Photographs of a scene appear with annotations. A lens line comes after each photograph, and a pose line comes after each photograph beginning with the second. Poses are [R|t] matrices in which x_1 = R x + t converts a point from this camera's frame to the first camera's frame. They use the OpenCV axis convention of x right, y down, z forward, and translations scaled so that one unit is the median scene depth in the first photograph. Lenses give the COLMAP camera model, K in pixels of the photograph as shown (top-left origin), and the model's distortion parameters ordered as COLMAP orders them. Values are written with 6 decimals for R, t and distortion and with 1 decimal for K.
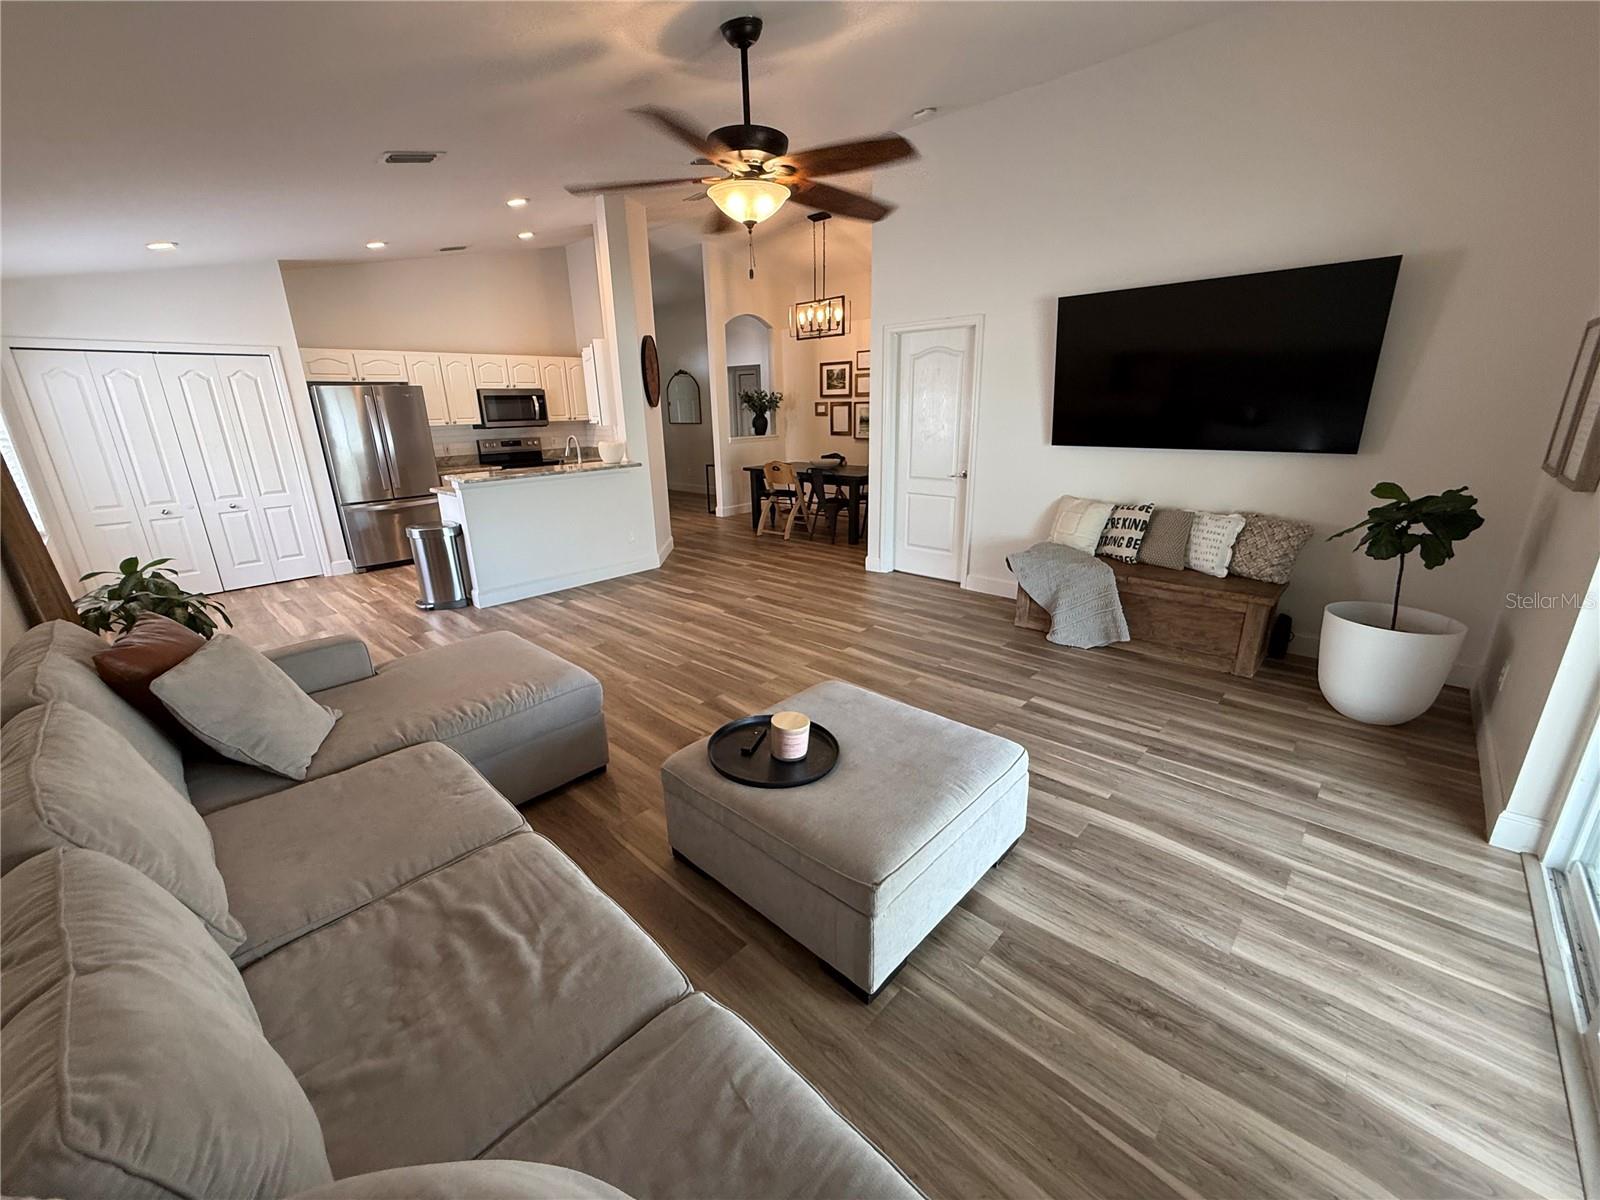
lens RADIAL K [[637.5, 0, 793.6], [0, 637.5, 604.0], [0, 0, 1]] dist [0.001128, -0.000838]
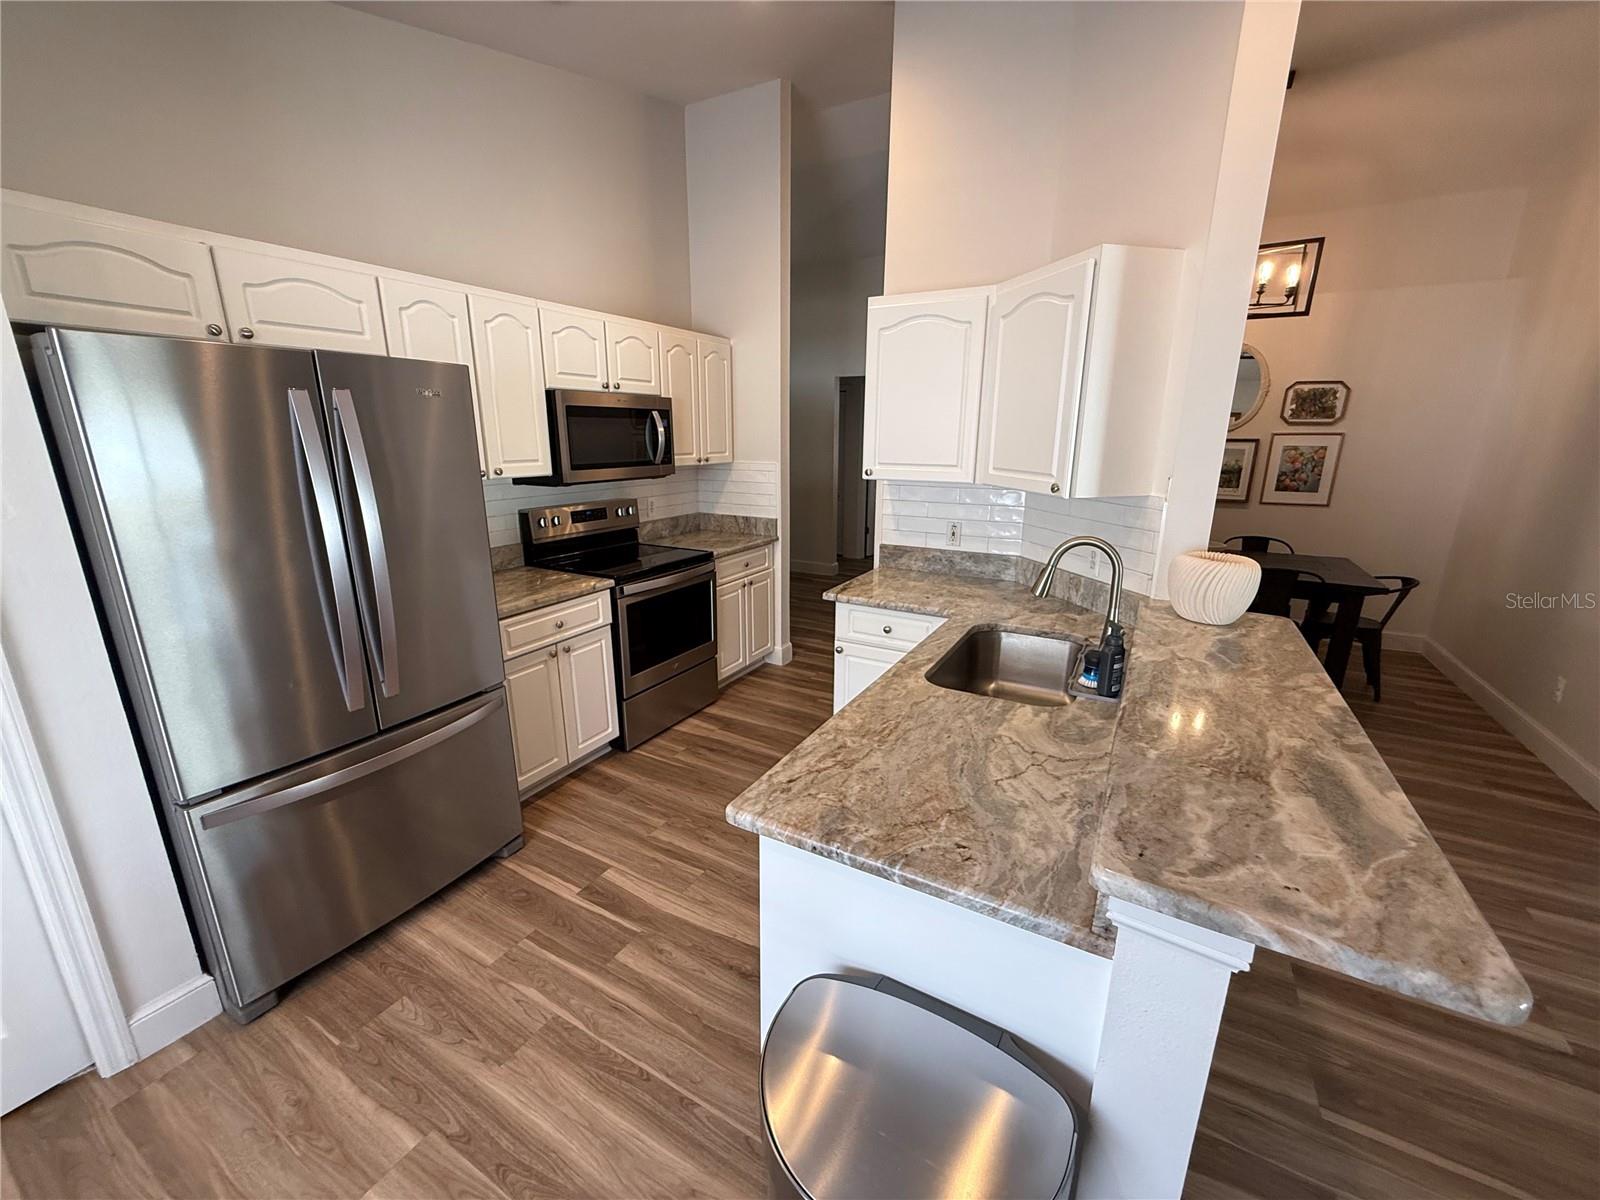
lens RADIAL K [[637.5, 0, 794.6], [0, 637.5, 601.6], [0, 0, 1]] dist [0.001128, -0.000838]
pose [[0.969951, -0.039118, 0.240134, -0.422724], [0.049830, 0.998008, -0.038698, -0.171499], [-0.238142, 0.049501, 0.969968, 0.551428]]
